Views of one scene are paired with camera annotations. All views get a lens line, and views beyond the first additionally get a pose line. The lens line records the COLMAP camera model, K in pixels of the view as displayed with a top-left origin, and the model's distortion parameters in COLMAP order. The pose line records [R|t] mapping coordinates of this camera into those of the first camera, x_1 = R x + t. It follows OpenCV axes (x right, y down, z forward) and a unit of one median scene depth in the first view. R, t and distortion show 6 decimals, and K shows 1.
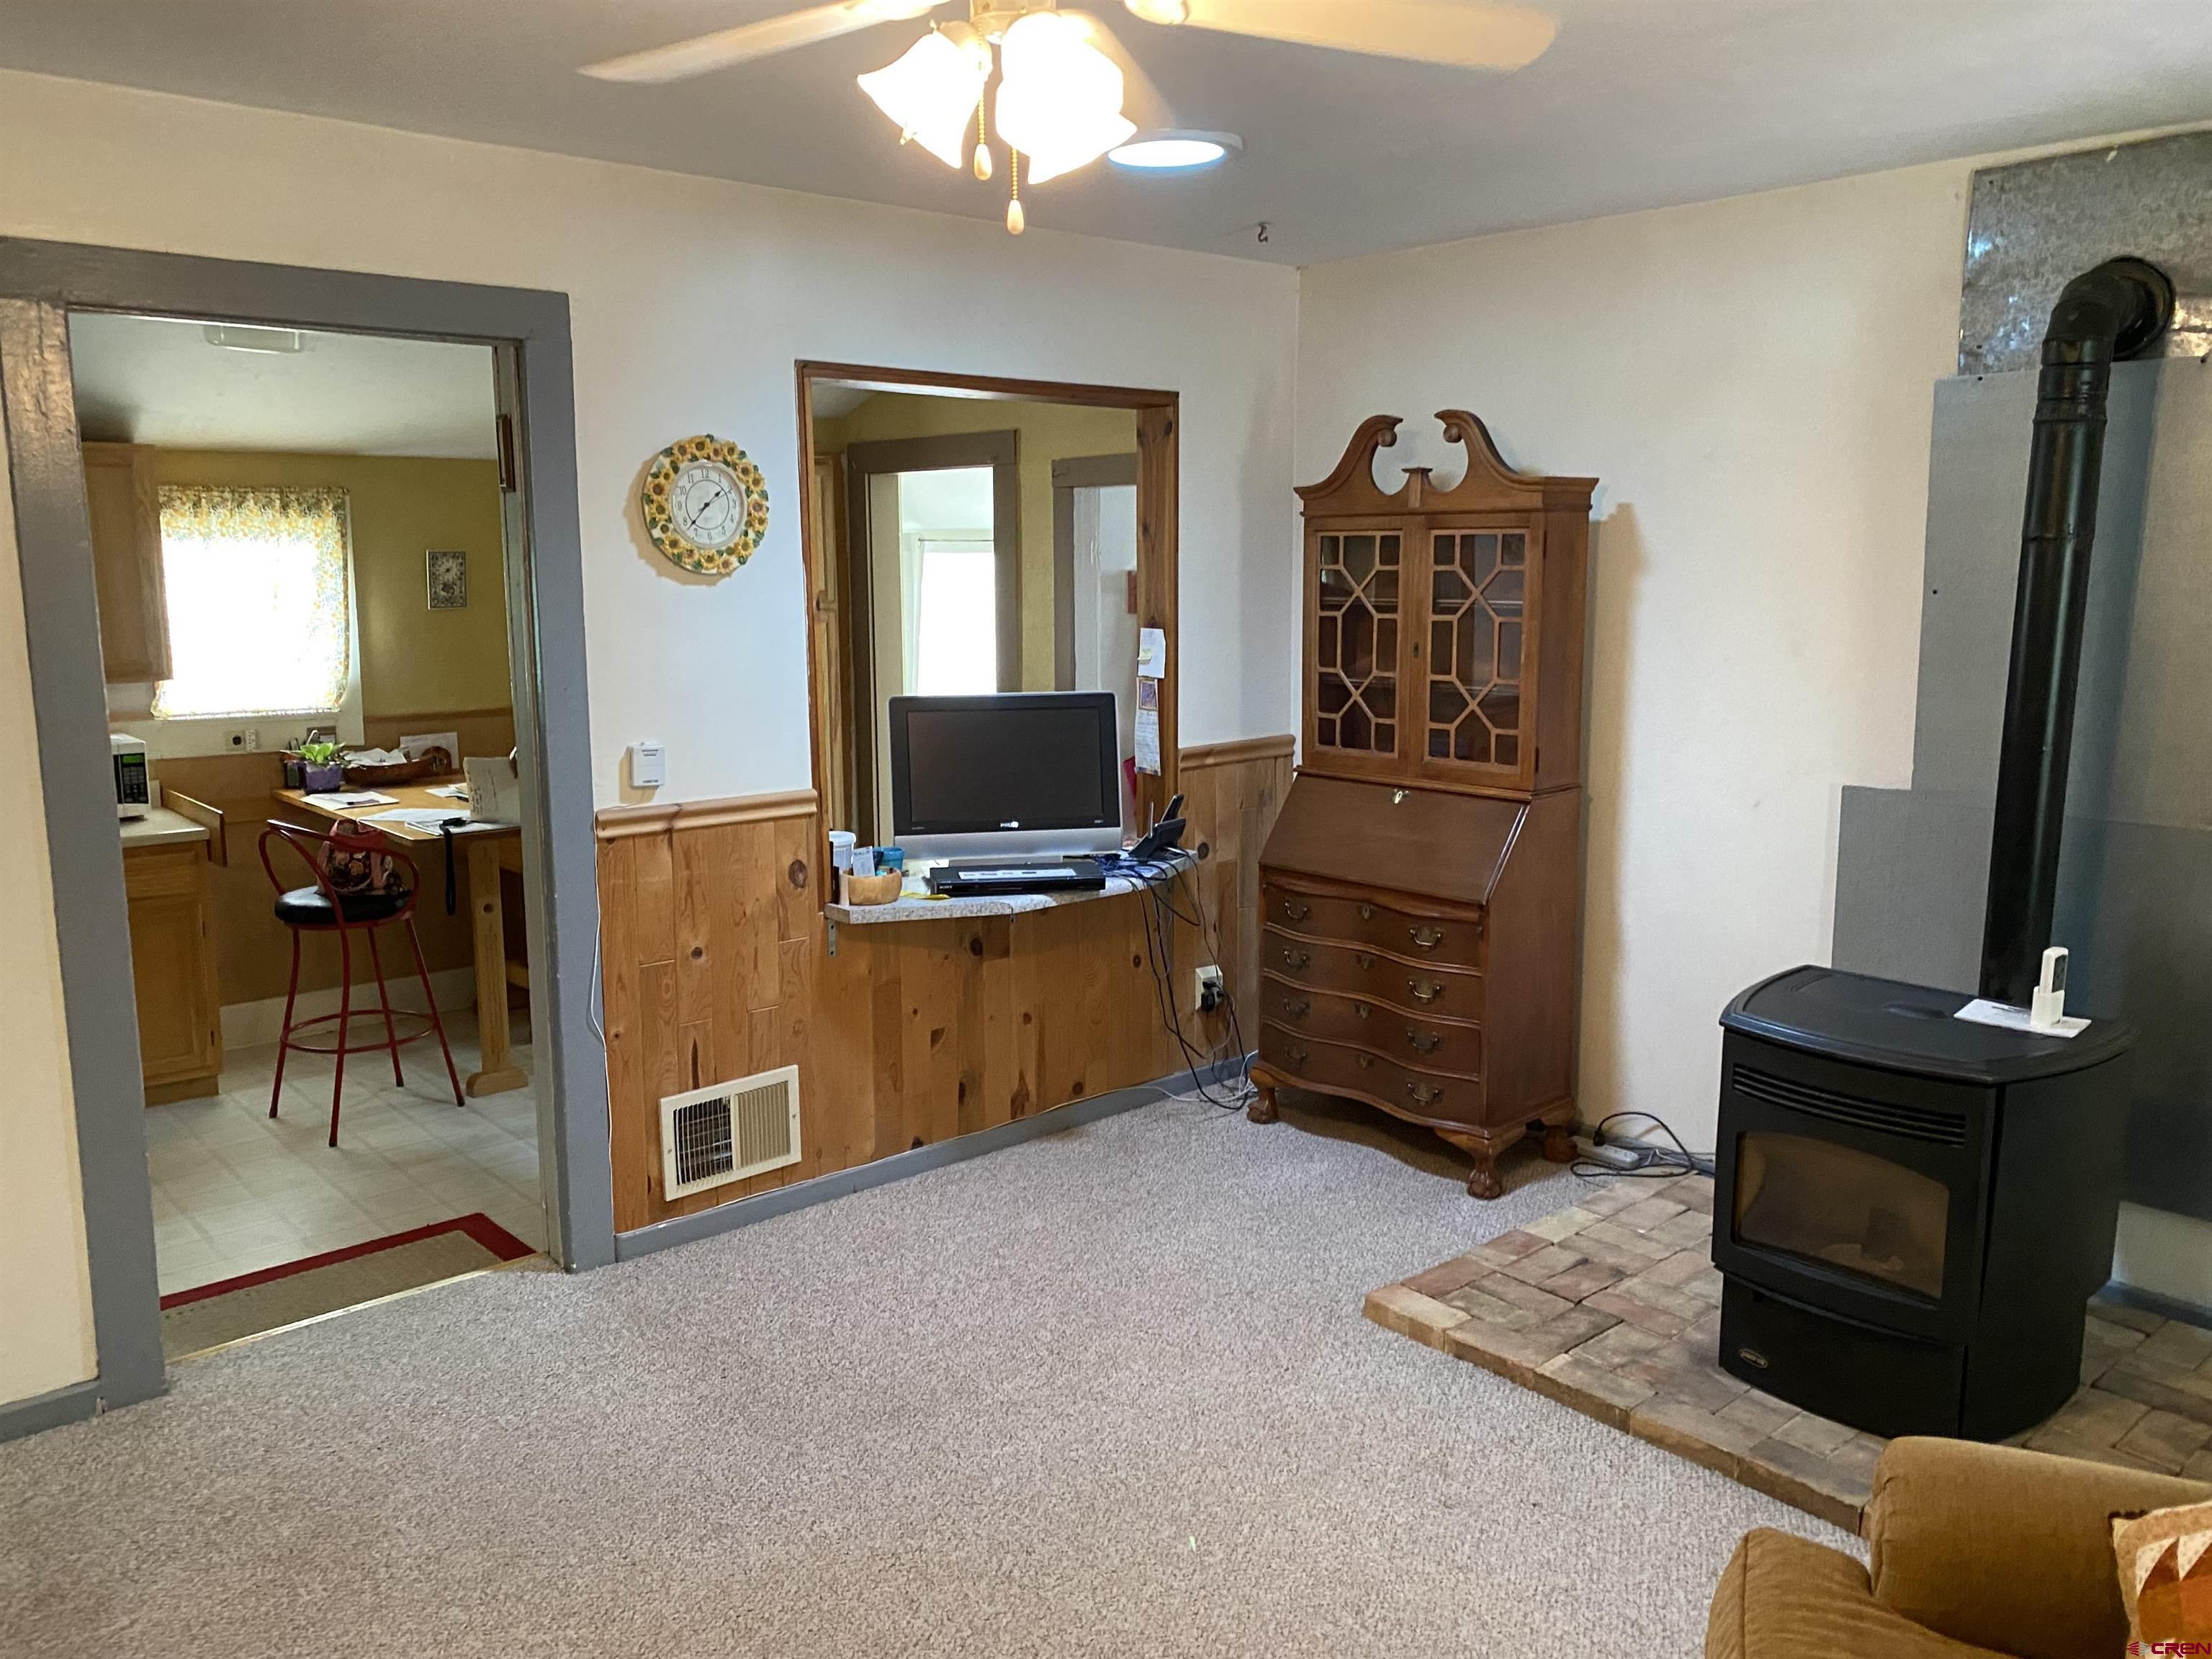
lens RADIAL K [[1690.6, 0, 1107.2], [0, 1690.6, 814.6], [0, 0, 1]] dist [0.062082, -0.071398]
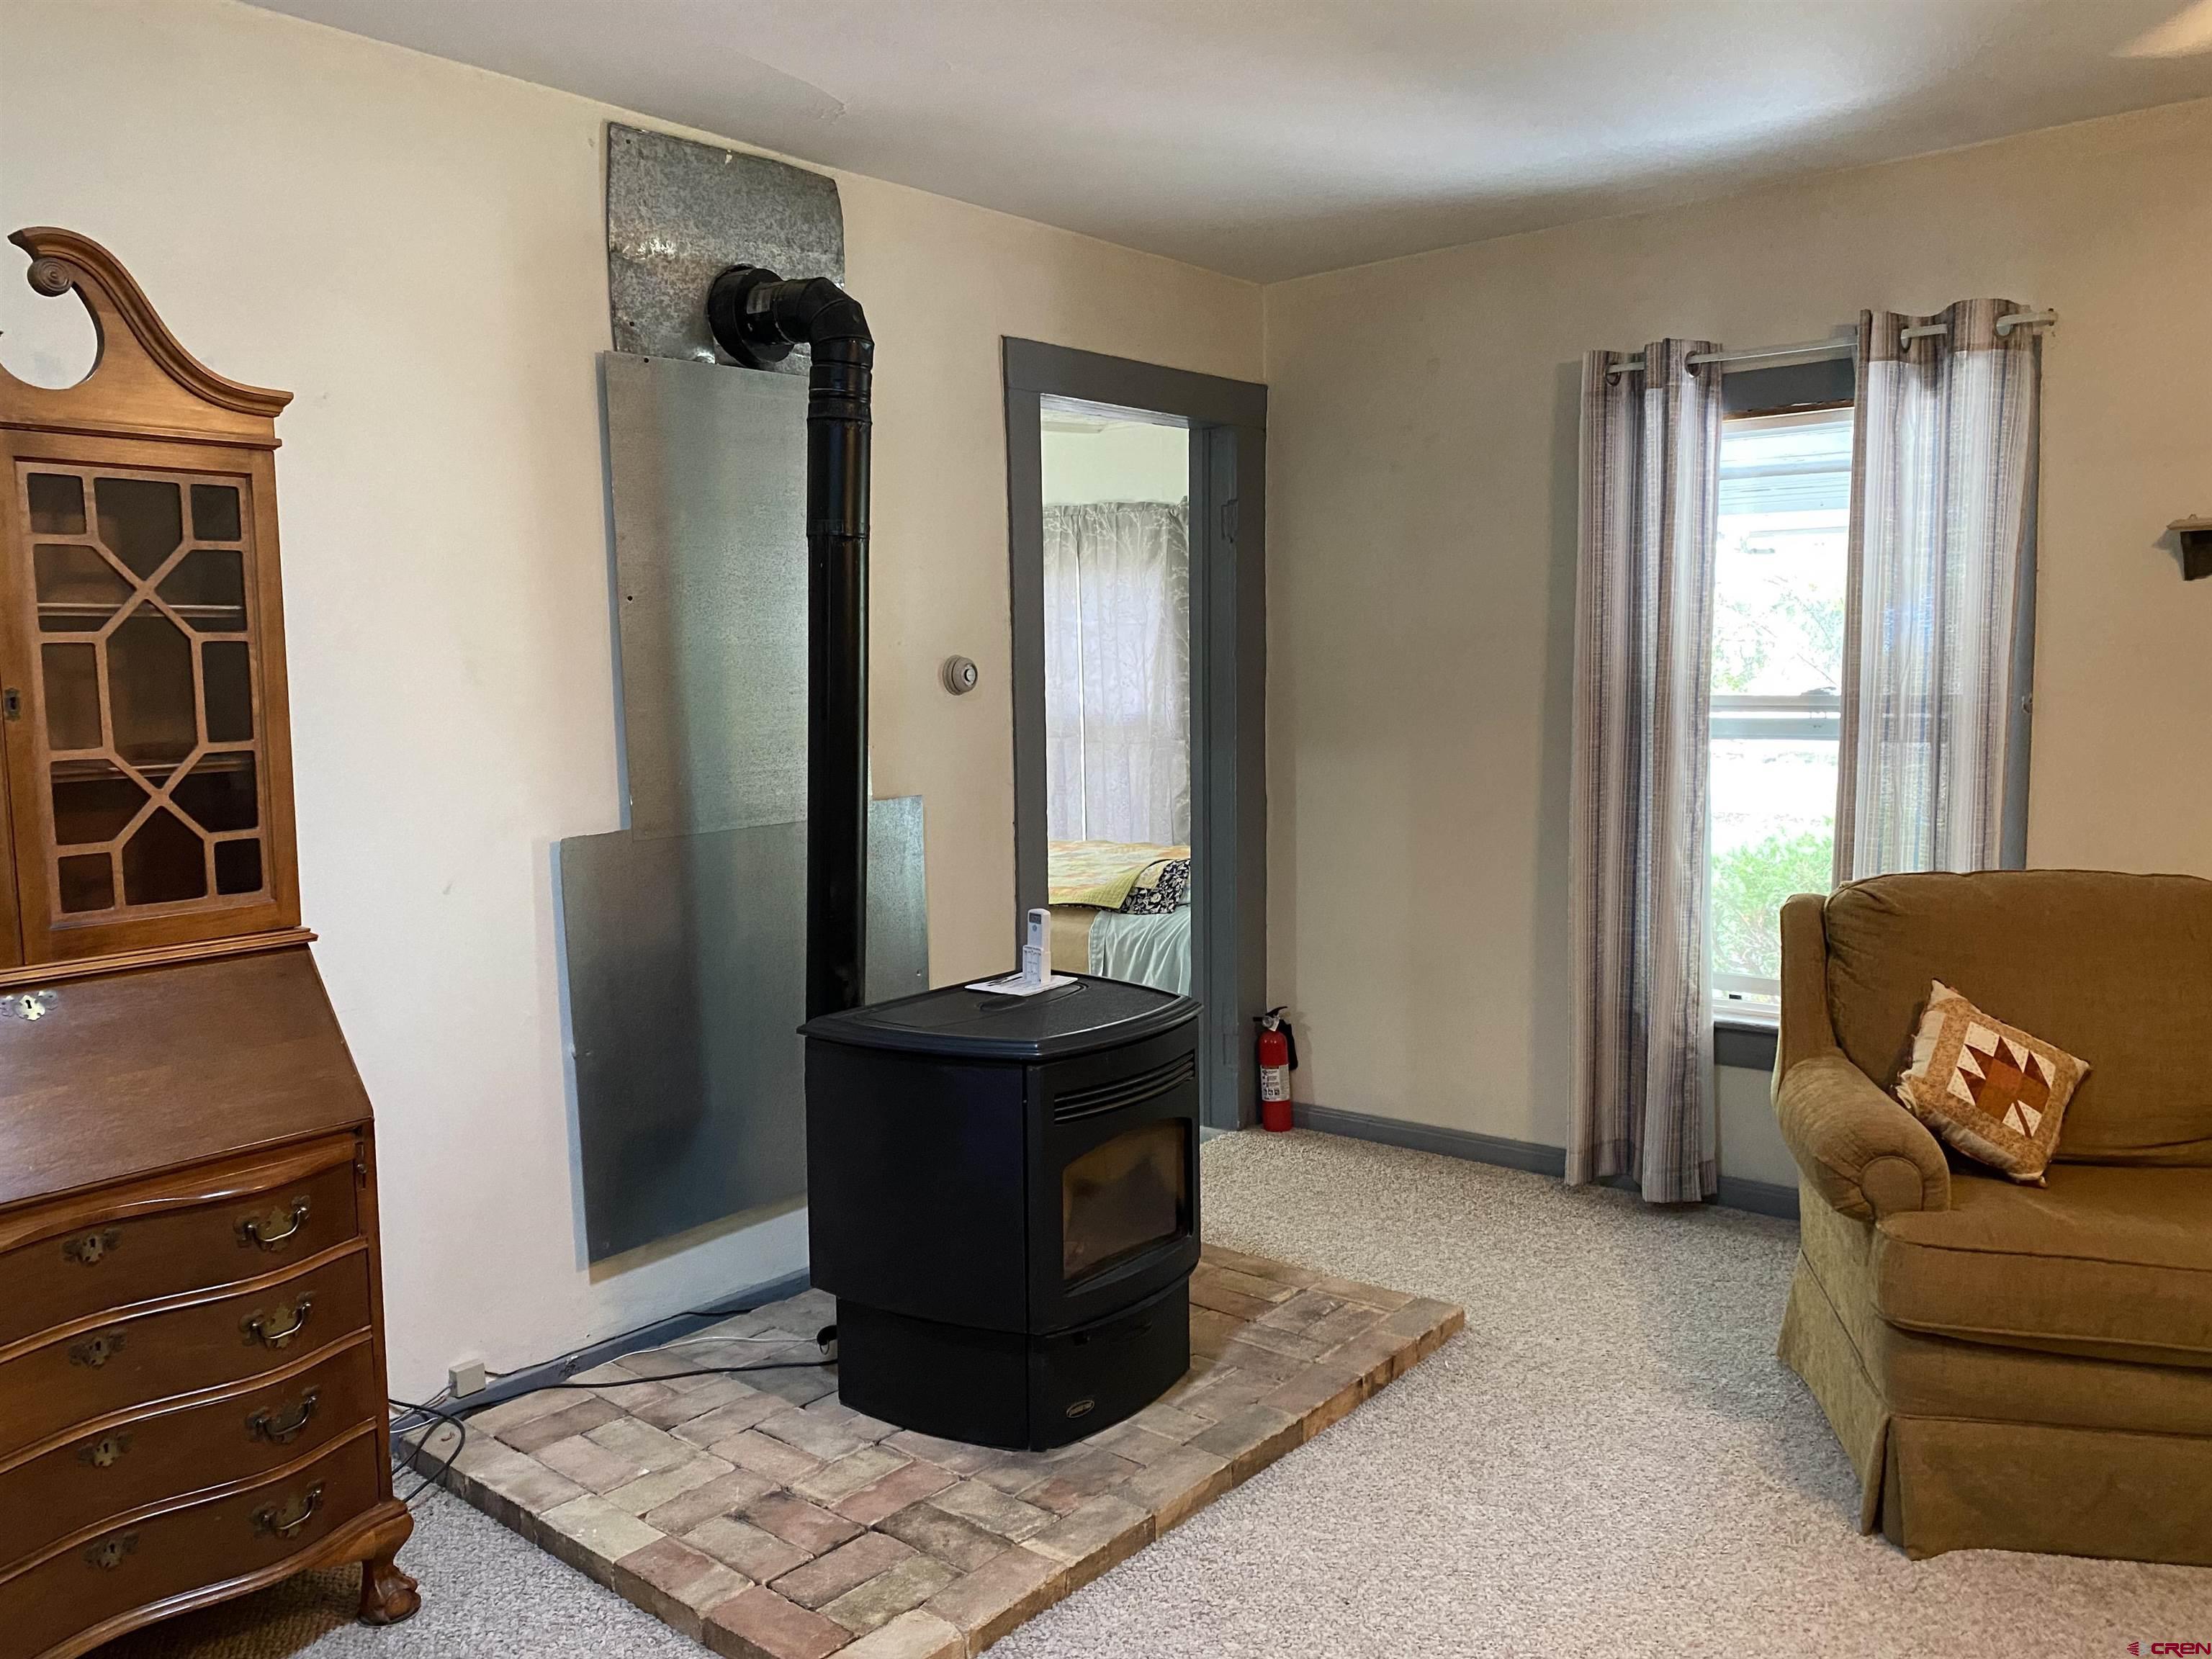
lens RADIAL K [[1699.0, 0, 1071.8], [0, 1699.0, 841.8], [0, 0, 1]] dist [-0.002910, 0.002560]
pose [[-0.143017, -0.105071, 0.984127, -0.373040], [0.172939, 0.976398, 0.129378, -0.073646], [-0.974494, 0.188697, -0.121470, 0.819987]]
